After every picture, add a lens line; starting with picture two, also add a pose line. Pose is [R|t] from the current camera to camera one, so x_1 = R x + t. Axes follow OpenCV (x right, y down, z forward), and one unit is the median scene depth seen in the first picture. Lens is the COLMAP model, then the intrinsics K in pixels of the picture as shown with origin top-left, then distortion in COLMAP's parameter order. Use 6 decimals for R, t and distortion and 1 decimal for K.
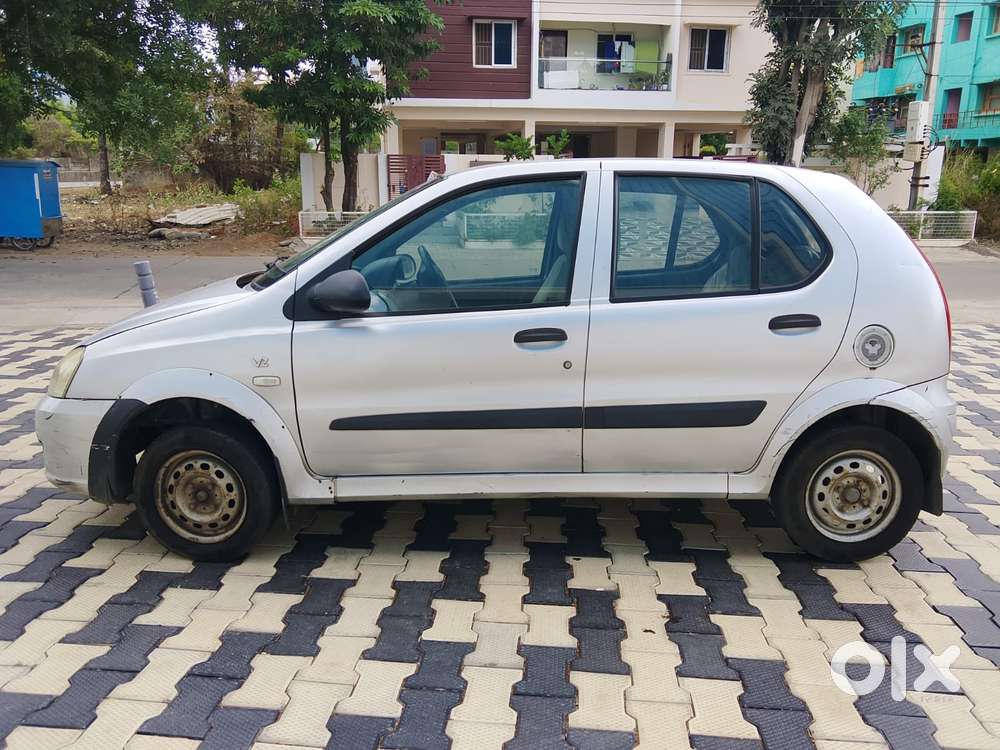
lens RADIAL K [[822.3, 0, 500.0], [0, 822.3, 375.0], [0, 0, 1]] dist [0.006836, -0.004639]
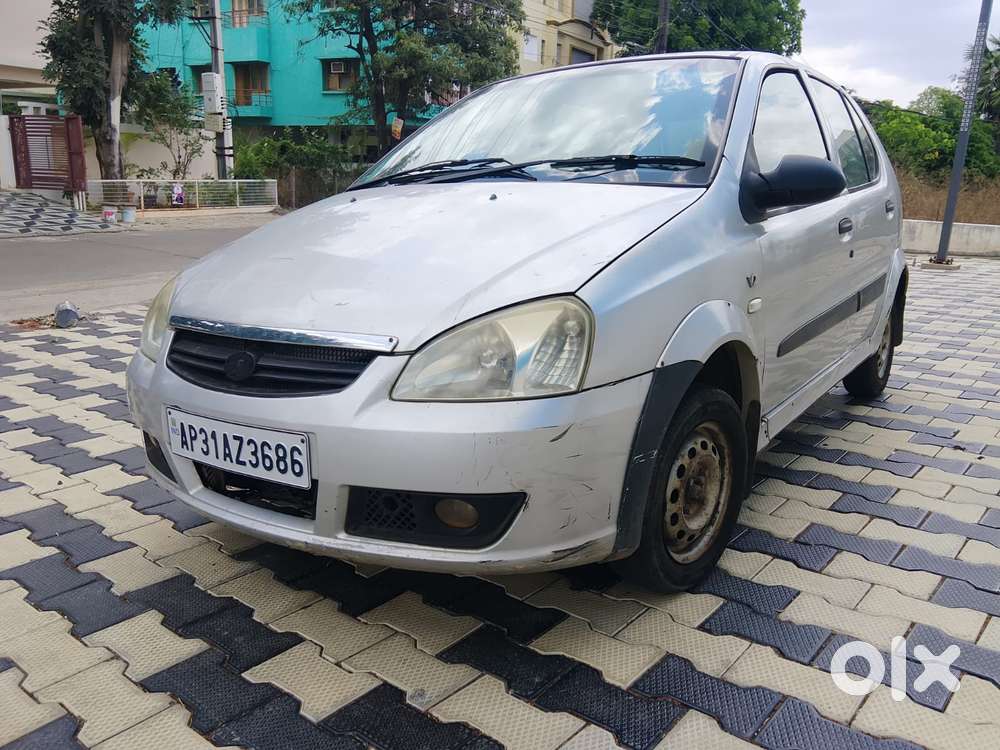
lens RADIAL K [[820.4, 0, 500.0], [0, 820.4, 375.0], [0, 0, 1]] dist [-0.007867, -0.007401]
pose [[0.567977, -0.188899, 0.801074, -0.187145], [0.174176, 0.978848, 0.107325, -0.009124], [-0.804403, 0.078570, 0.588865, 0.139601]]
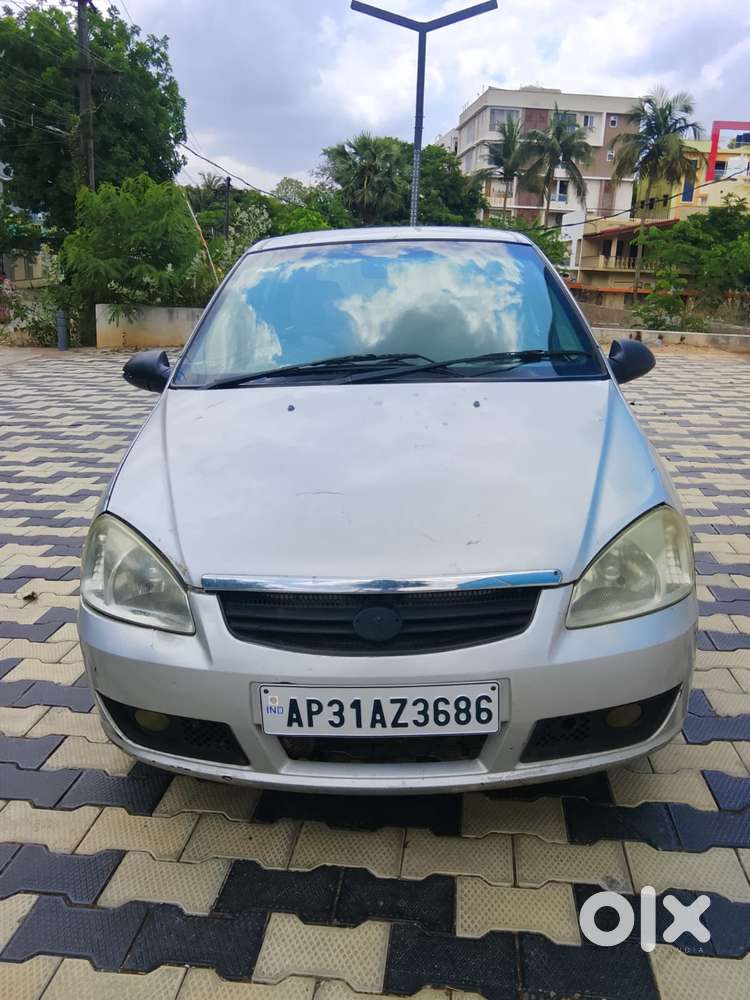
lens RADIAL K [[822.3, 0, 375.0], [0, 822.3, 500.0], [0, 0, 1]] dist [0.006836, -0.004639]
pose [[0.021783, -0.276415, 0.960791, -0.214296], [0.210843, 0.940675, 0.265848, -0.048060], [-0.977277, 0.196785, 0.078771, 0.224077]]
